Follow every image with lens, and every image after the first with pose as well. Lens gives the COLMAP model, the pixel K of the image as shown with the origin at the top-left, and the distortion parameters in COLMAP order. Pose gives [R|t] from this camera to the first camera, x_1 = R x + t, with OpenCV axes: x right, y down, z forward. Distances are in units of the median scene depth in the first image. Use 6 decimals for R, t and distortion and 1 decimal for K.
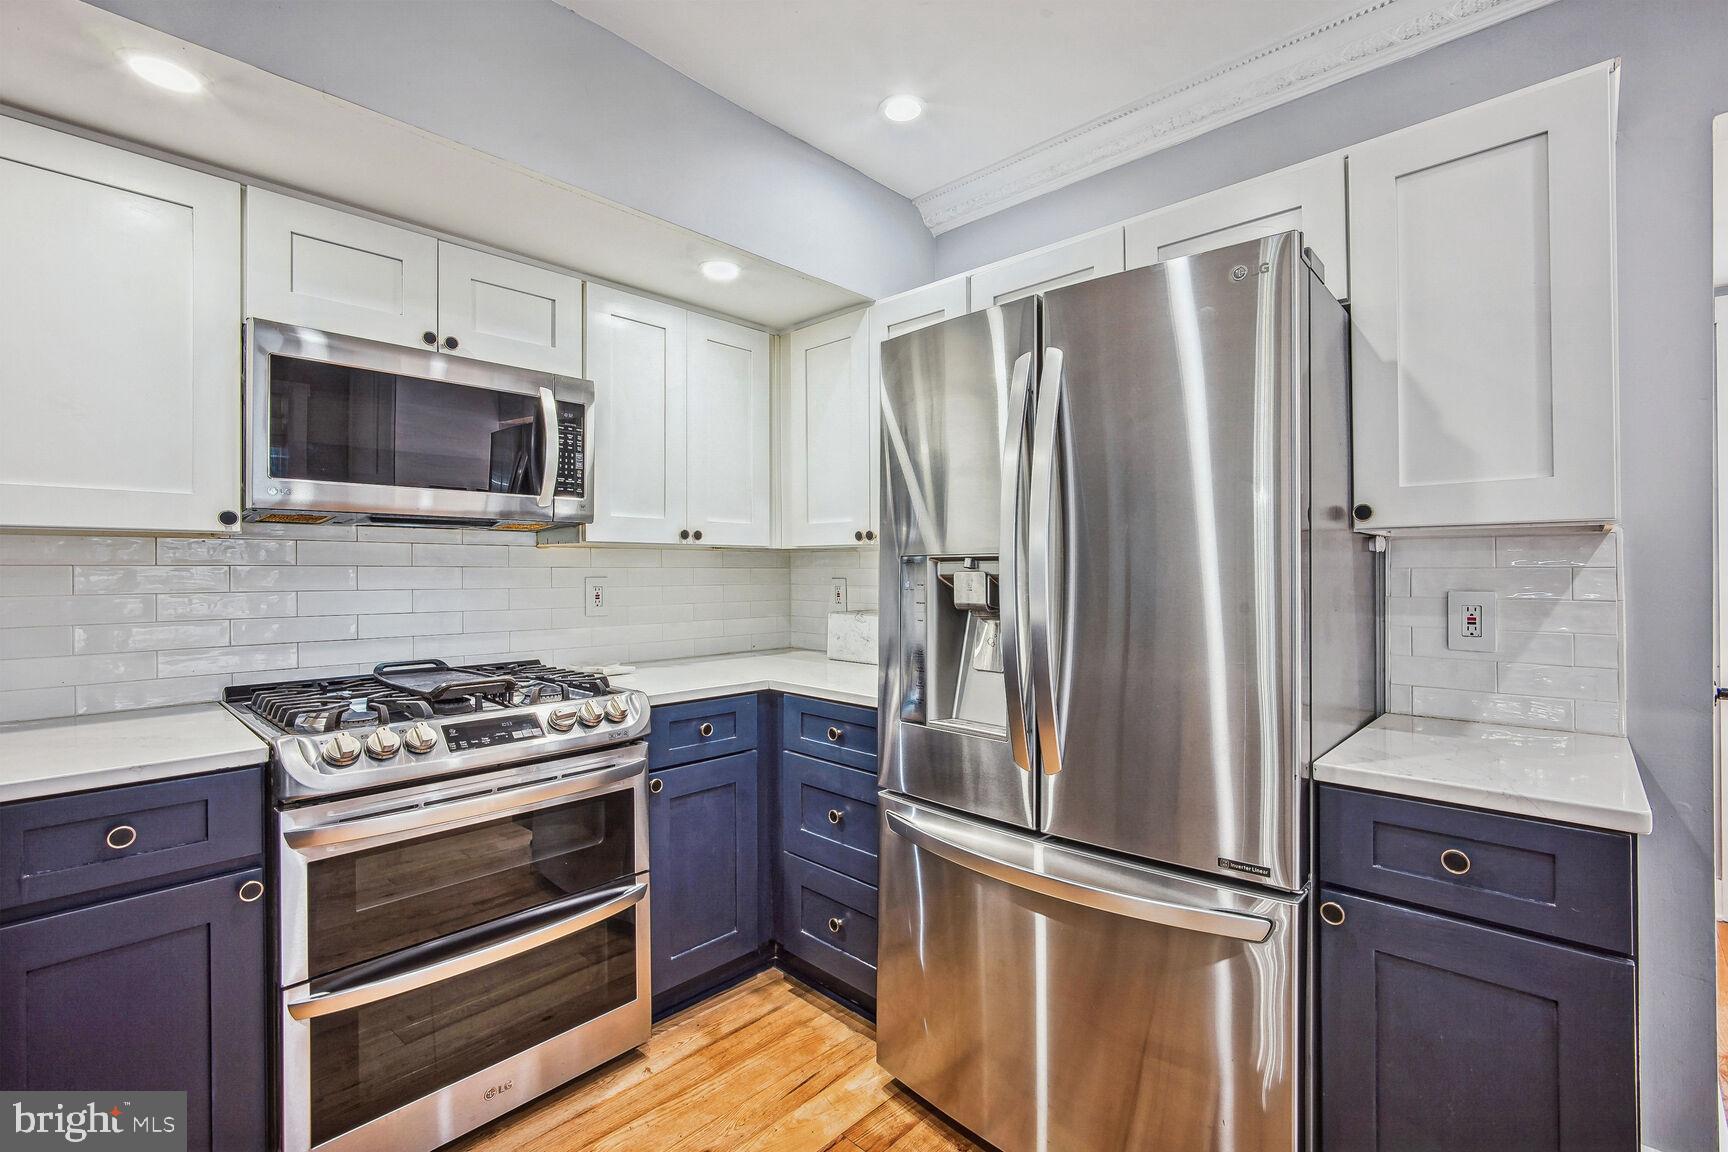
lens RADIAL K [[759.7, 0, 869.1], [0, 759.7, 570.1], [0, 0, 1]] dist [-0.017076, 0.007934]
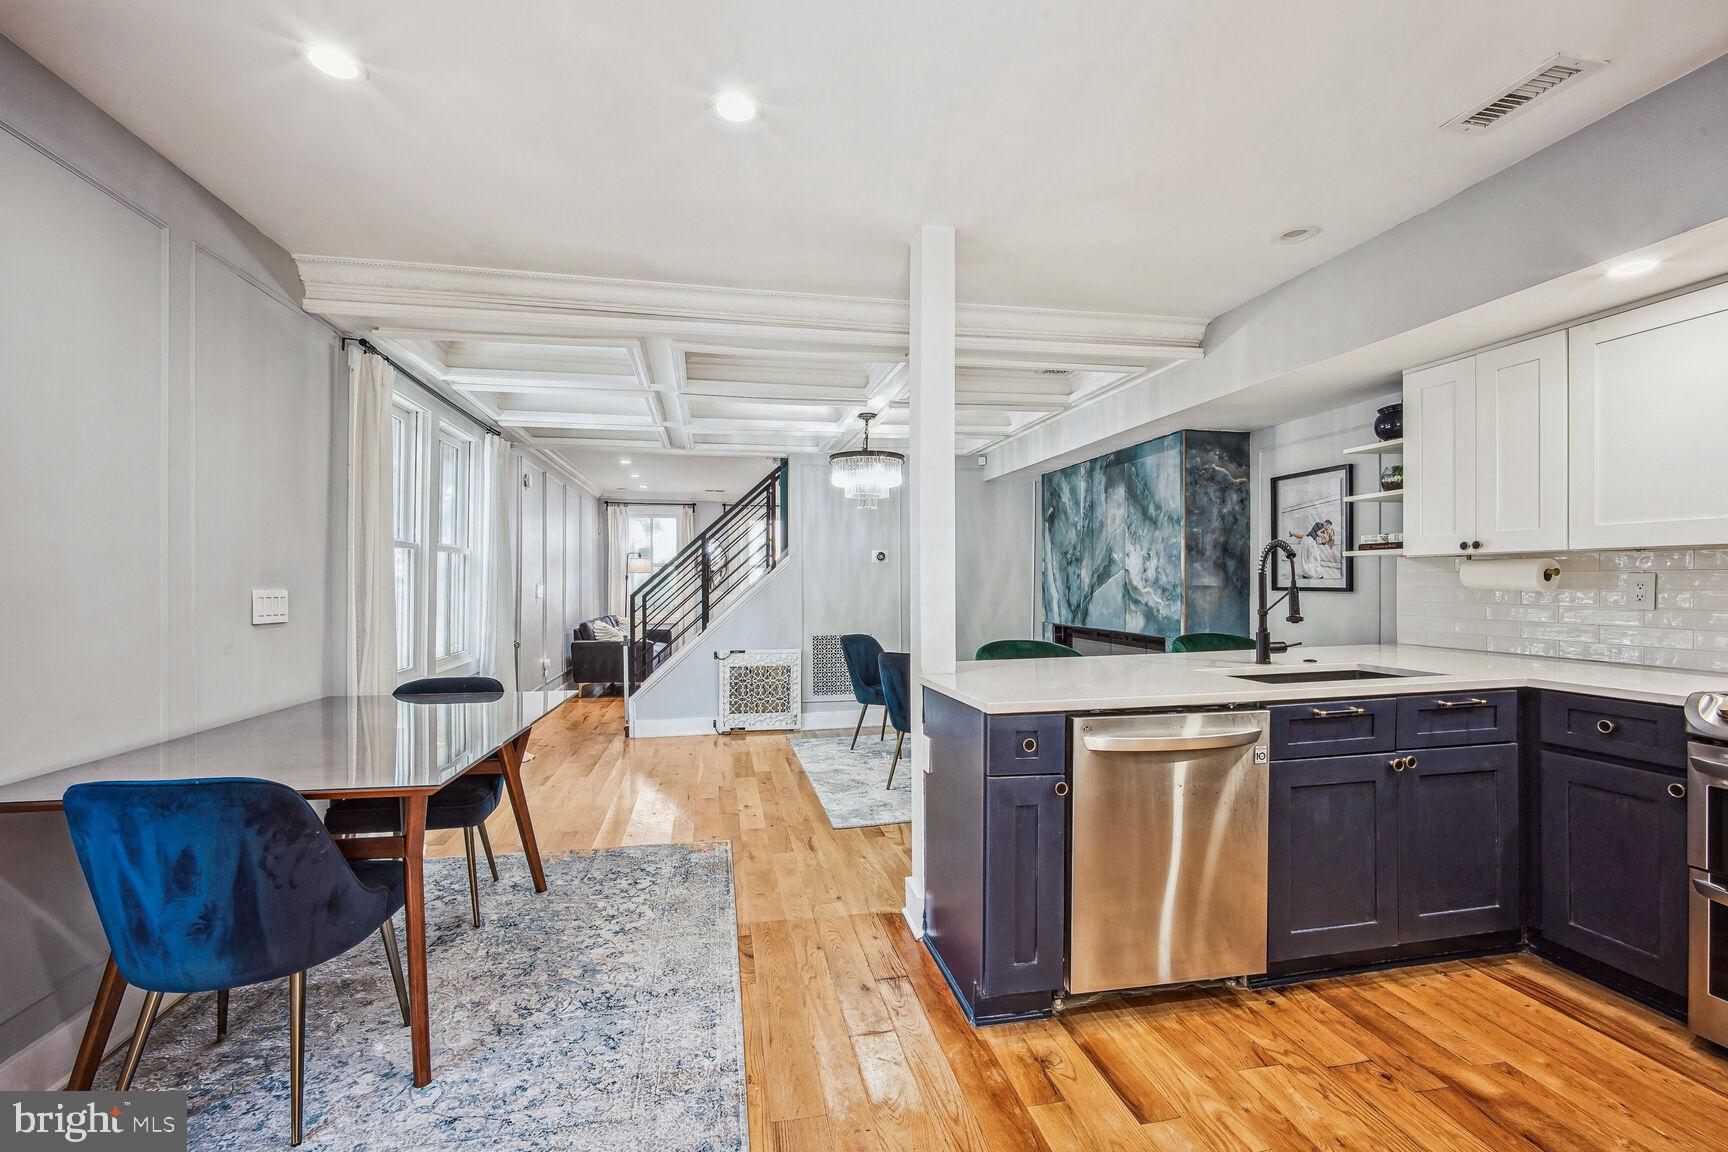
lens RADIAL K [[758.1, 0, 862.6], [0, 758.1, 578.6], [0, 0, 1]] dist [-0.018724, 0.007543]
pose [[-0.573373, 0.004236, -0.819283, 0.947305], [0.006957, 0.999976, 0.000301, -0.000977], [0.819265, -0.005527, -0.573389, 0.390932]]
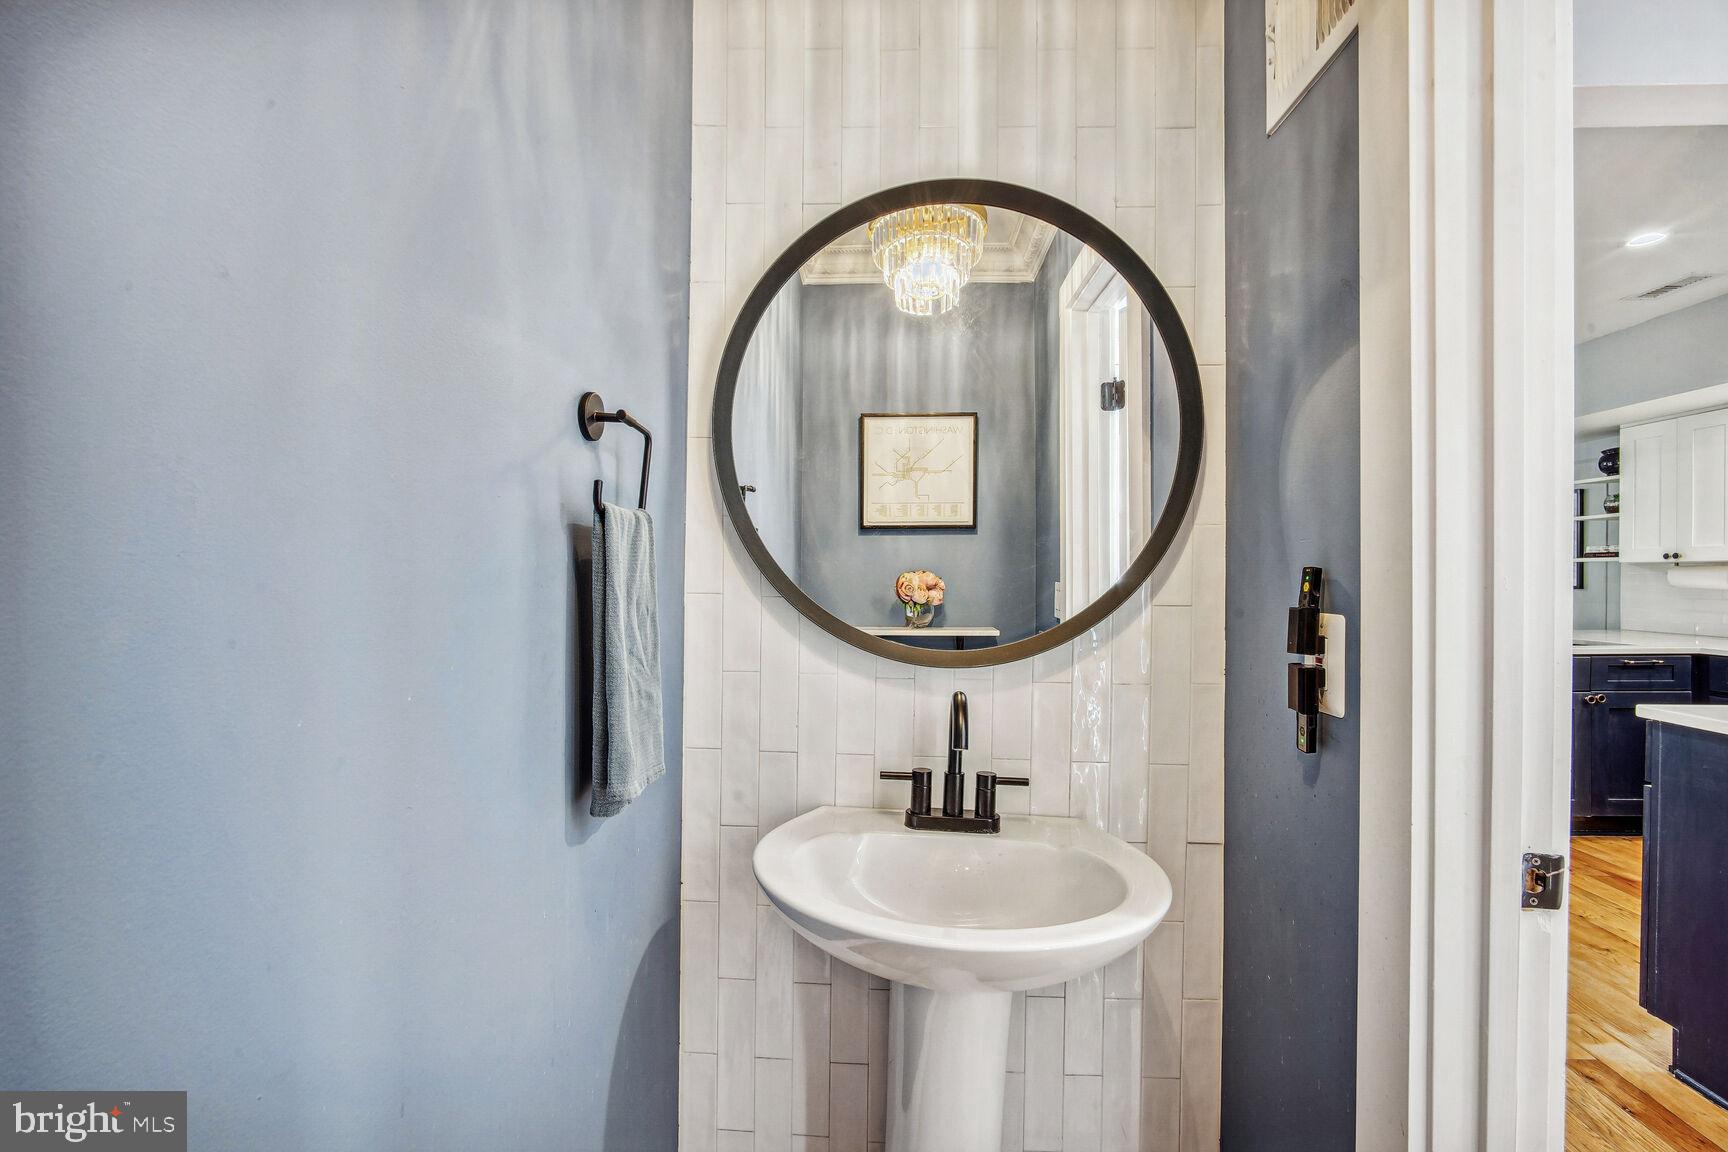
lens RADIAL K [[759.7, 0, 869.1], [0, 759.7, 570.1], [0, 0, 1]] dist [-0.017076, 0.007934]
pose [[-0.747924, 0.000090, -0.663784, 2.080305], [0.003857, 0.999984, -0.004211, -0.019640], [0.663773, -0.005710, -0.747912, 0.614965]]
